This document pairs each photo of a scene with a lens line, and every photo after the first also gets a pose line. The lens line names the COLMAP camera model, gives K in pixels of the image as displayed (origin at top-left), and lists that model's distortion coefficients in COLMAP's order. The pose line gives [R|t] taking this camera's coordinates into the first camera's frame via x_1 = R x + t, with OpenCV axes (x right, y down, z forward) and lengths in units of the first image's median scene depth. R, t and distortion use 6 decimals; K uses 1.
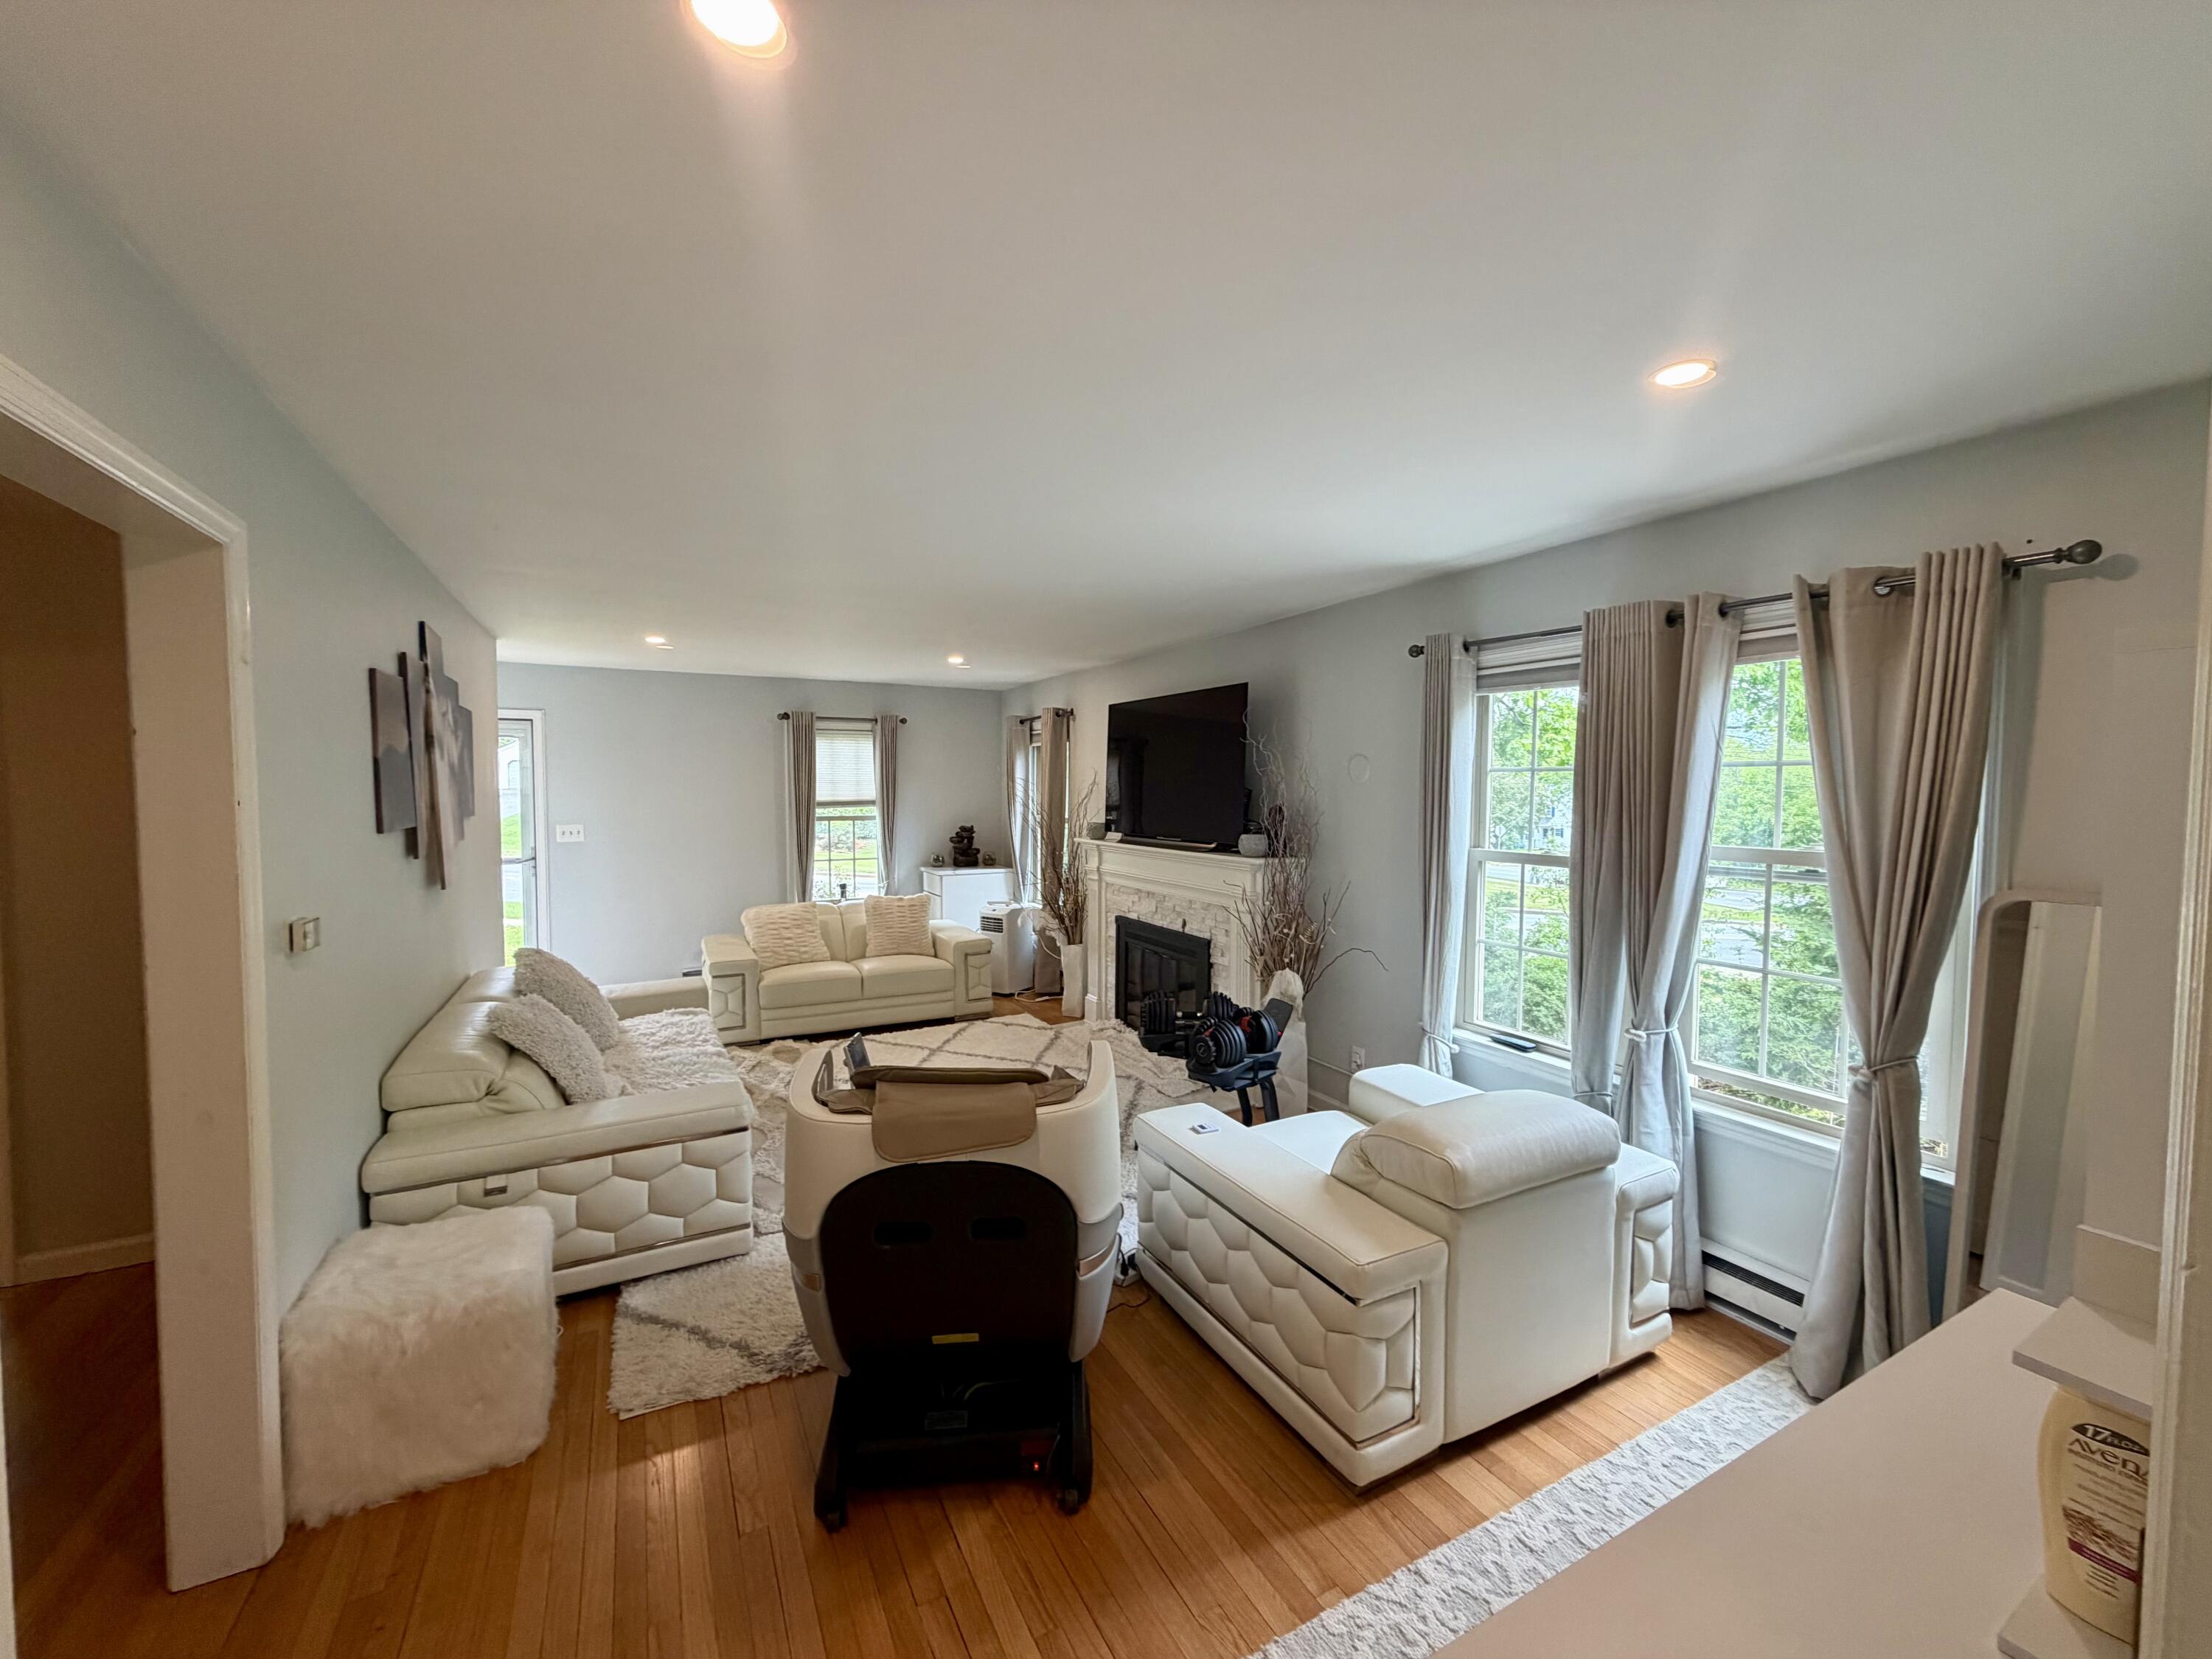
lens RADIAL K [[879.7, 0, 1103.5], [0, 879.7, 835.0], [0, 0, 1]] dist [0.001568, -0.000090]
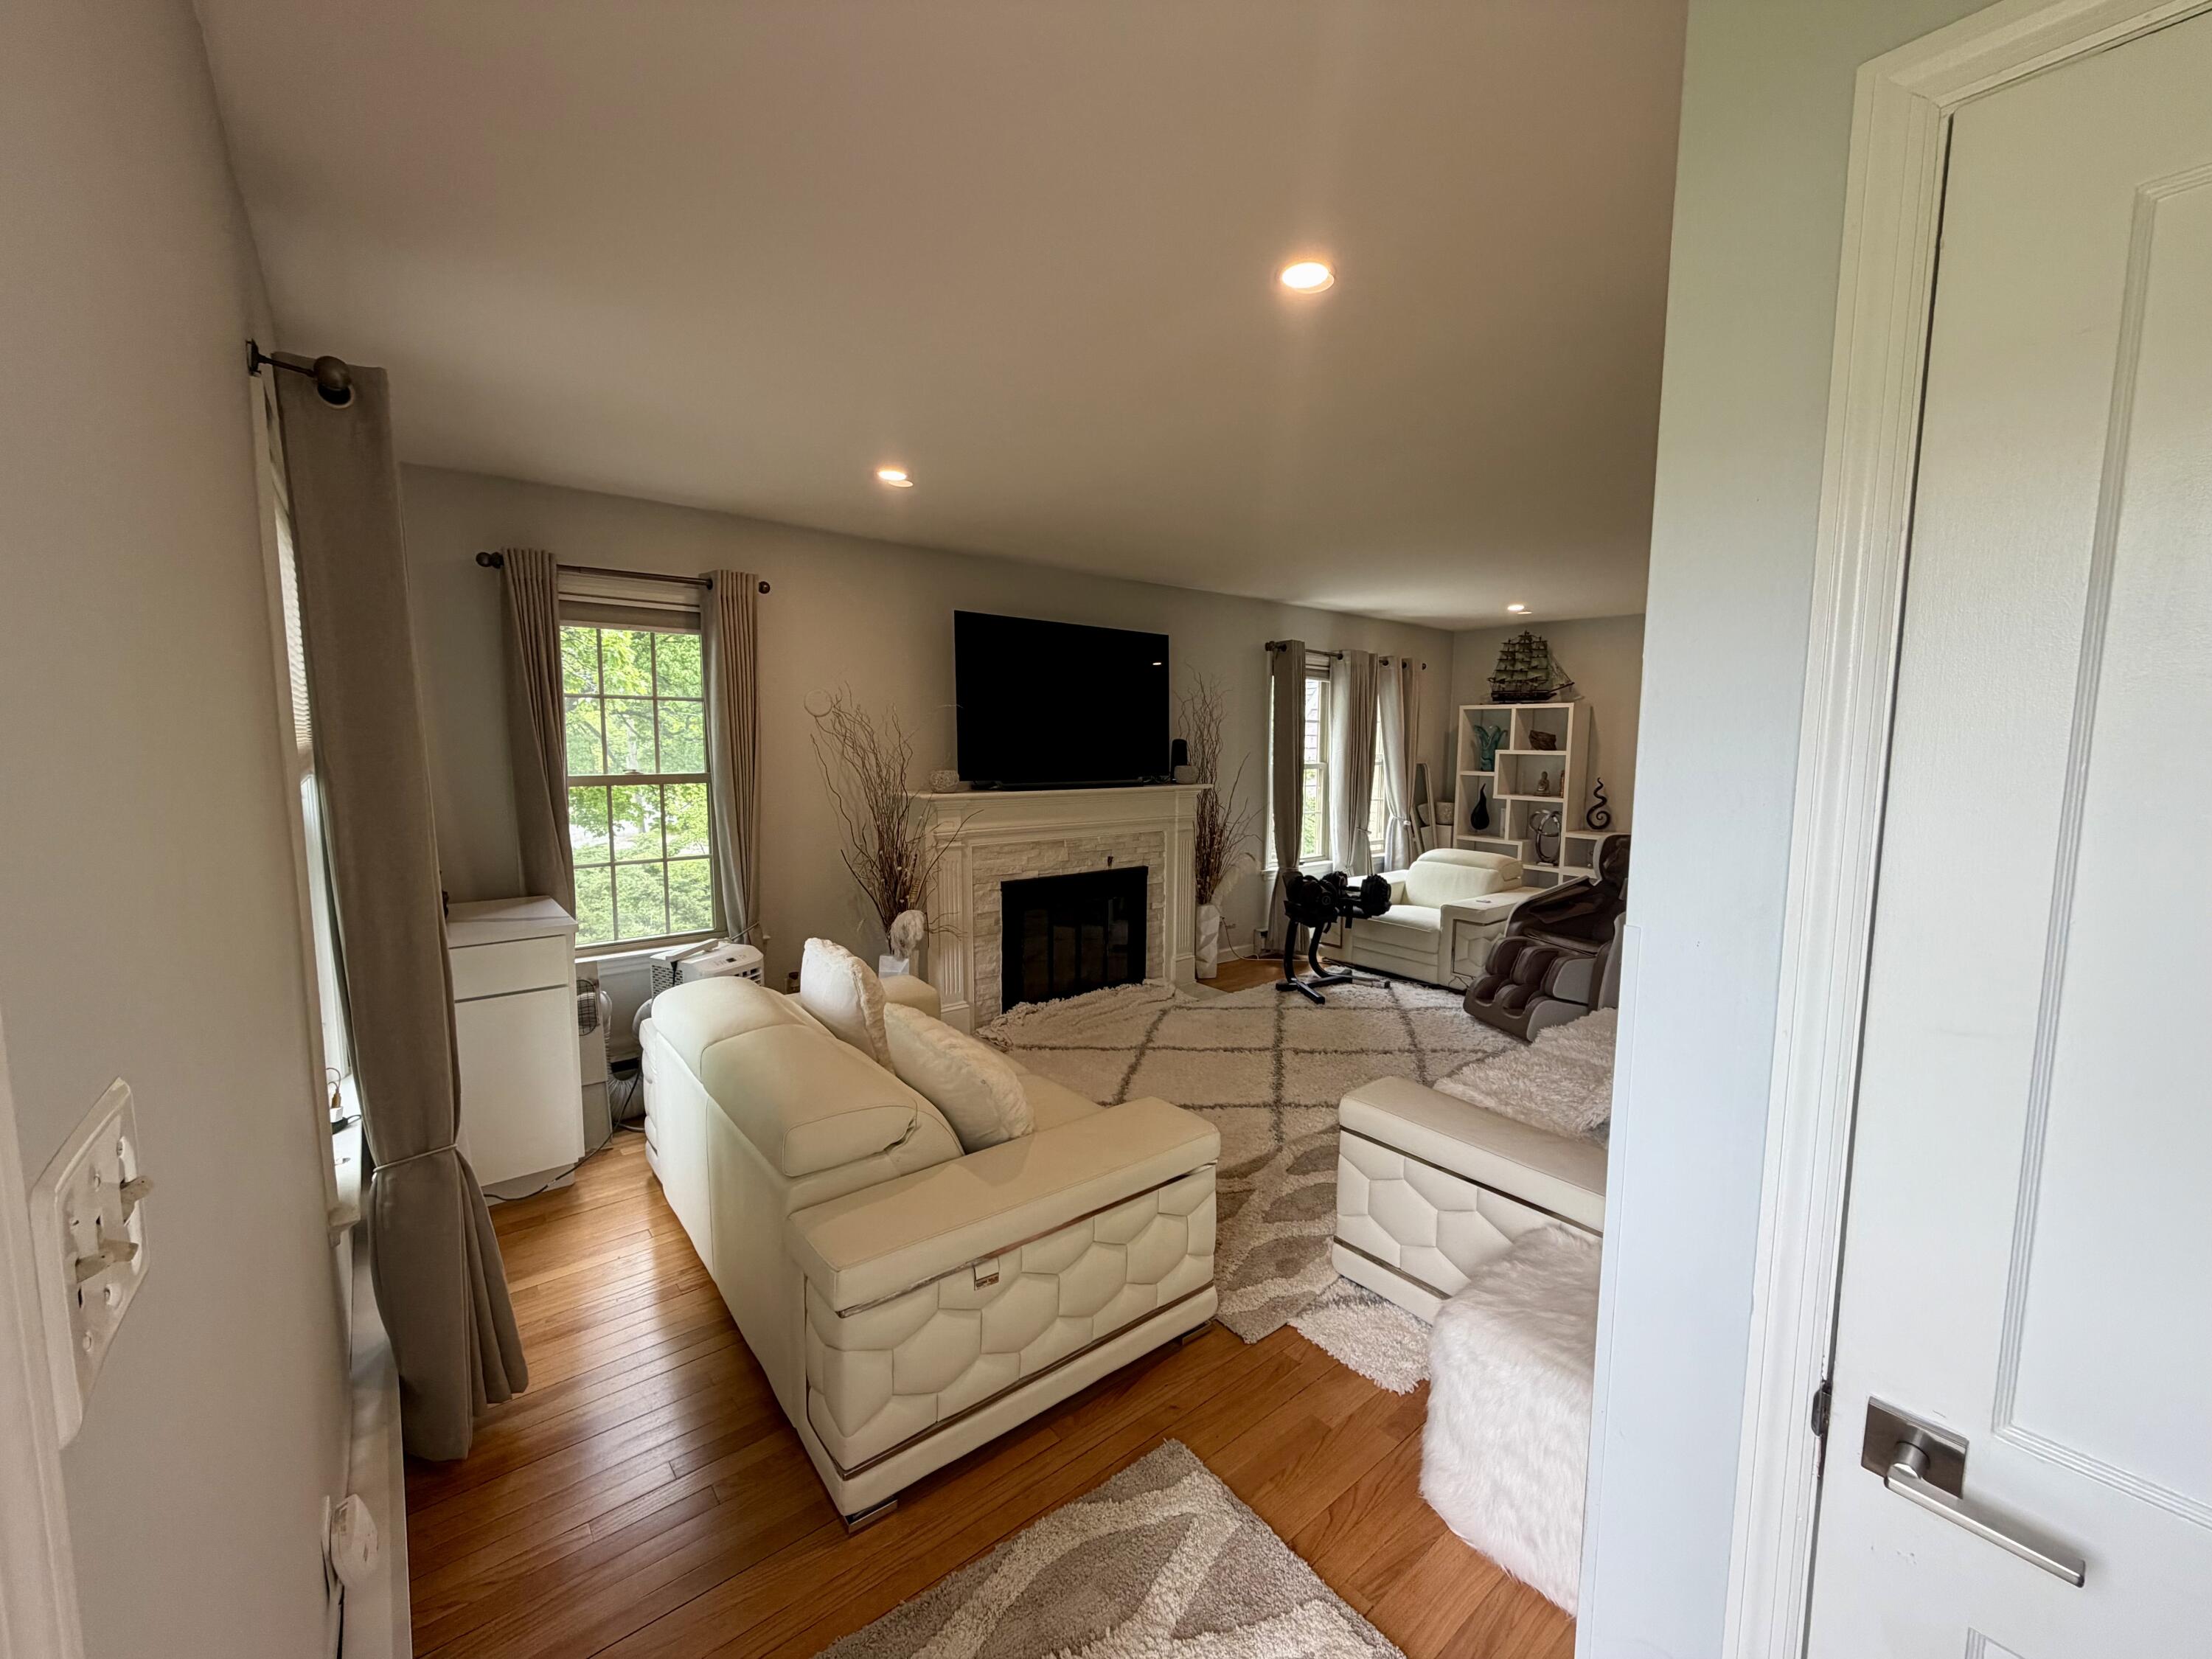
lens RADIAL K [[879.7, 0, 1102.2], [0, 879.7, 829.3], [0, 0, 1]] dist [0.001568, -0.000090]
pose [[-0.197726, -0.105644, 0.974548, -0.788059], [0.043202, 0.992271, 0.116331, -0.047025], [-0.979305, 0.065104, -0.191634, 1.065996]]
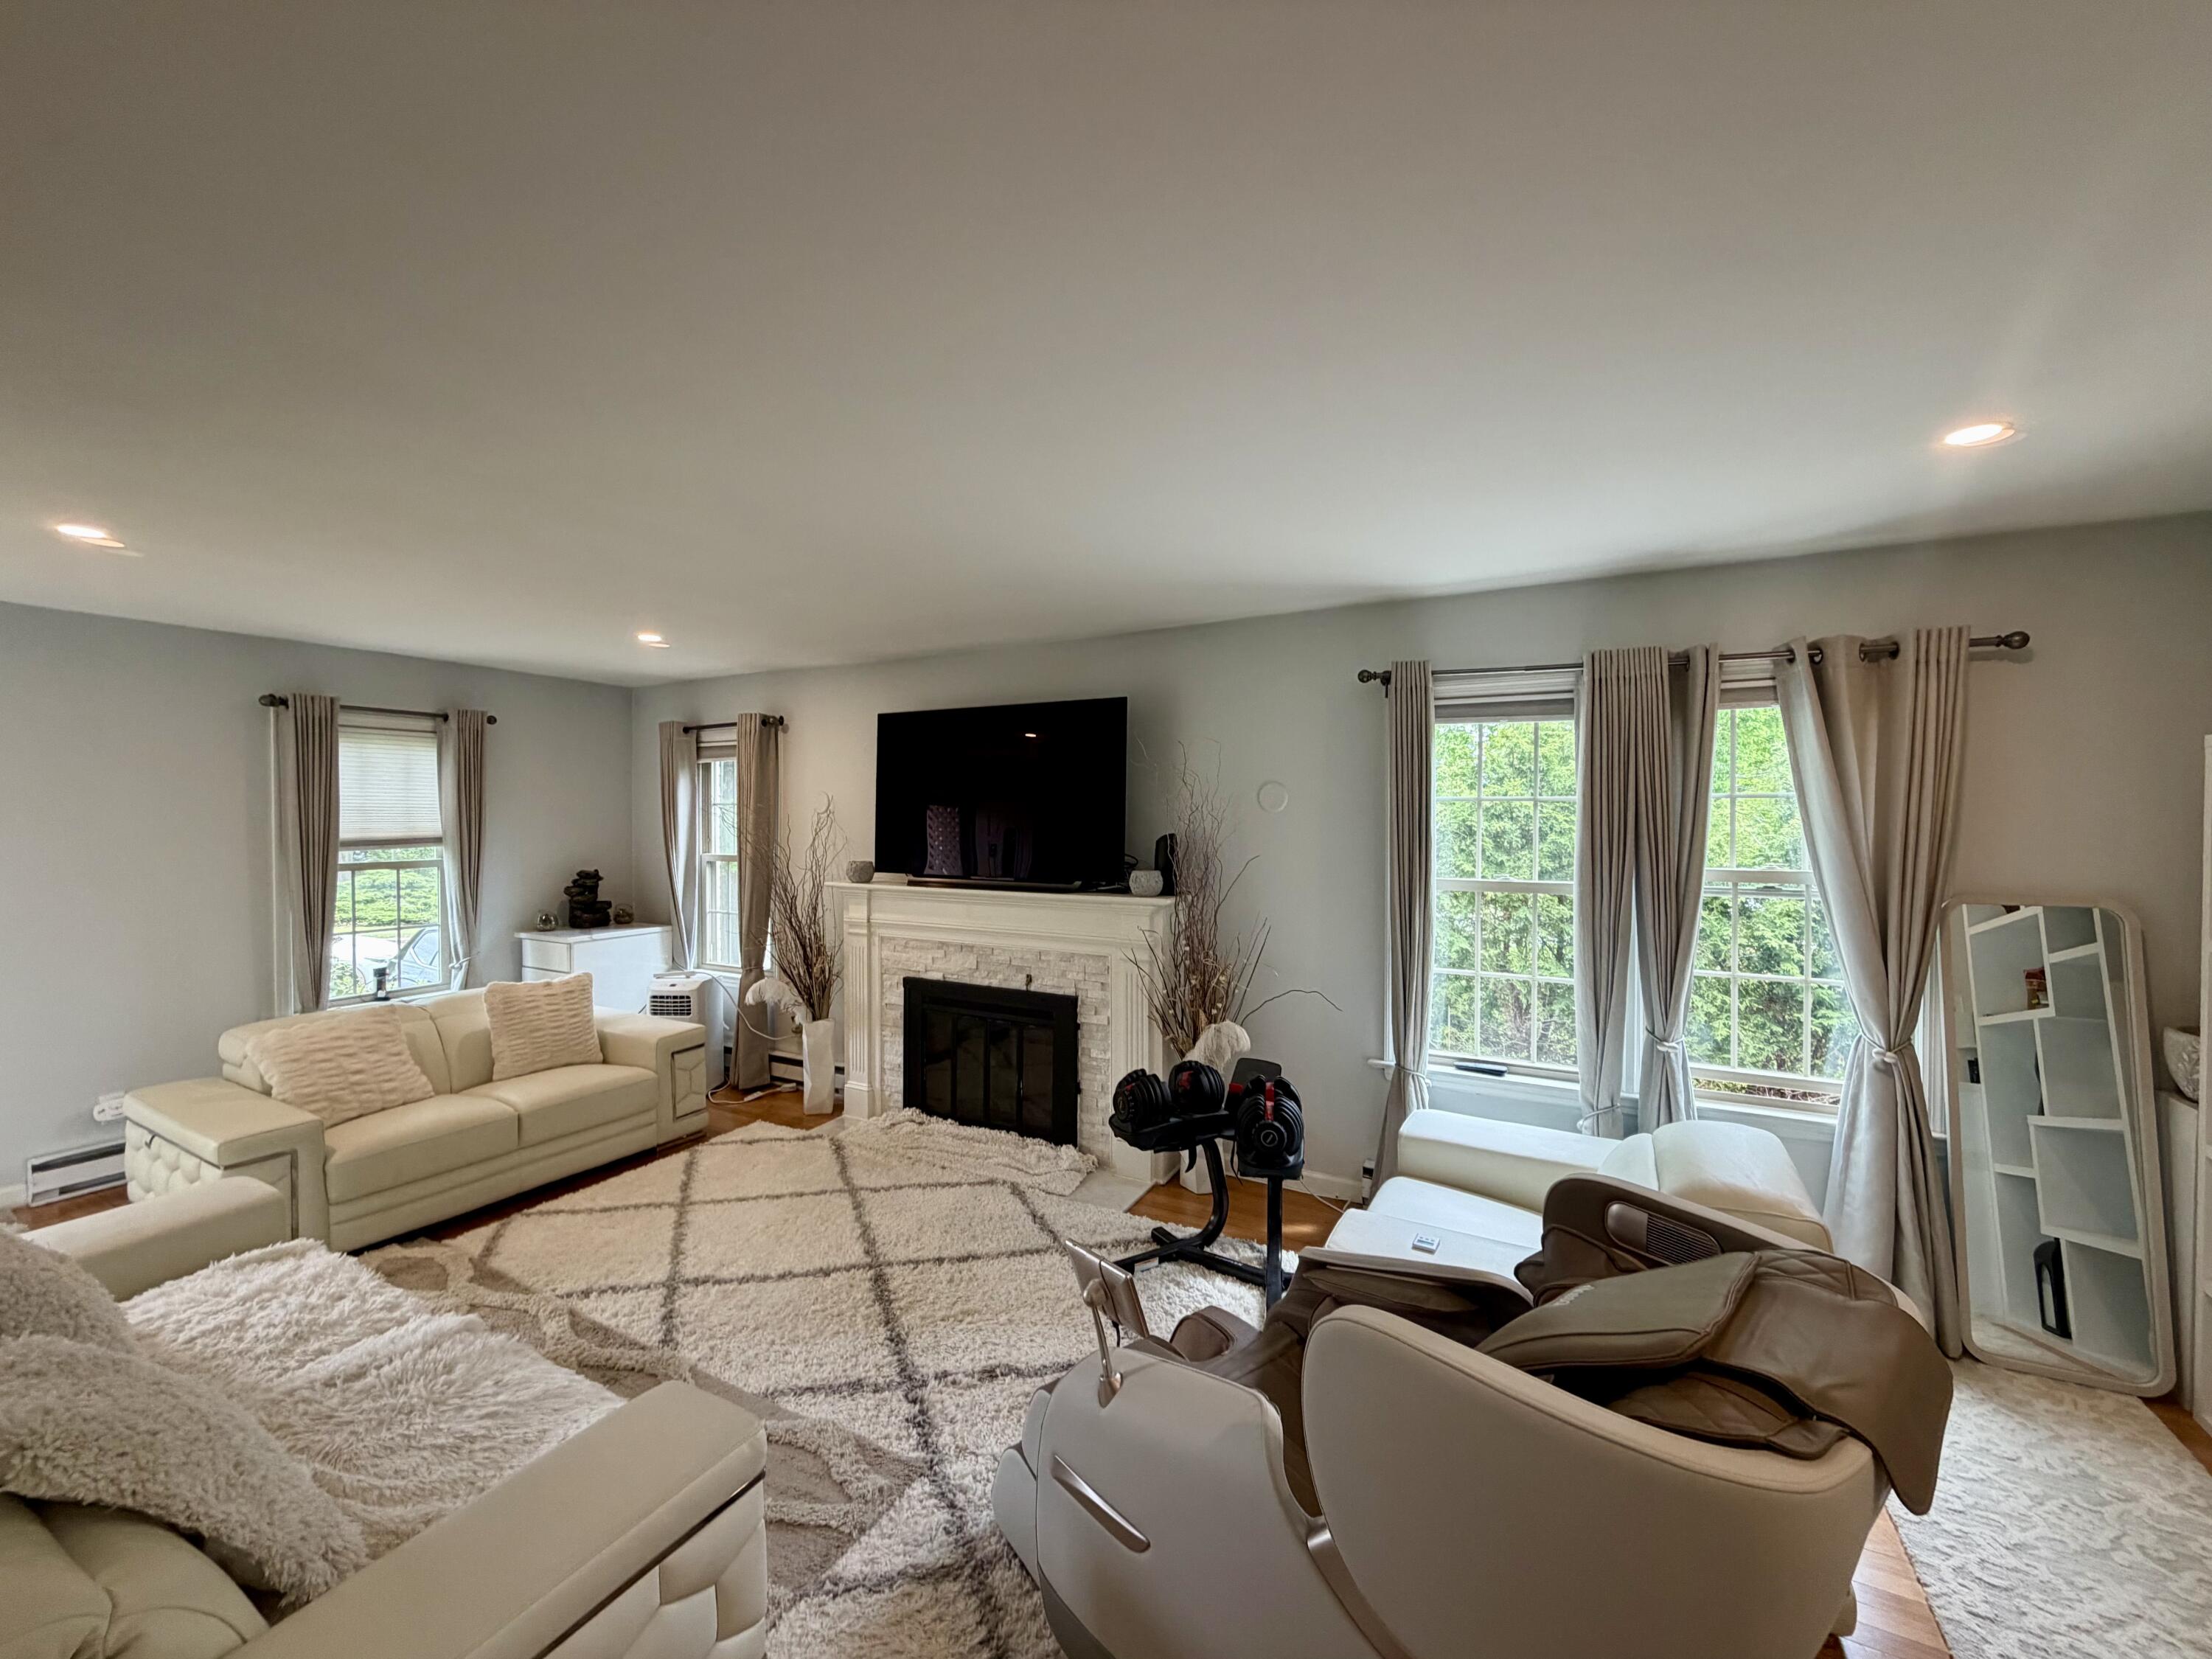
lens RADIAL K [[879.7, 0, 1103.2], [0, 879.7, 829.7], [0, 0, 1]] dist [0.001568, -0.000090]
pose [[0.835907, -0.009786, 0.548783, -0.271782], [0.030748, 0.999106, -0.029019, -0.013386], [-0.548009, 0.041131, 0.835461, 0.229548]]
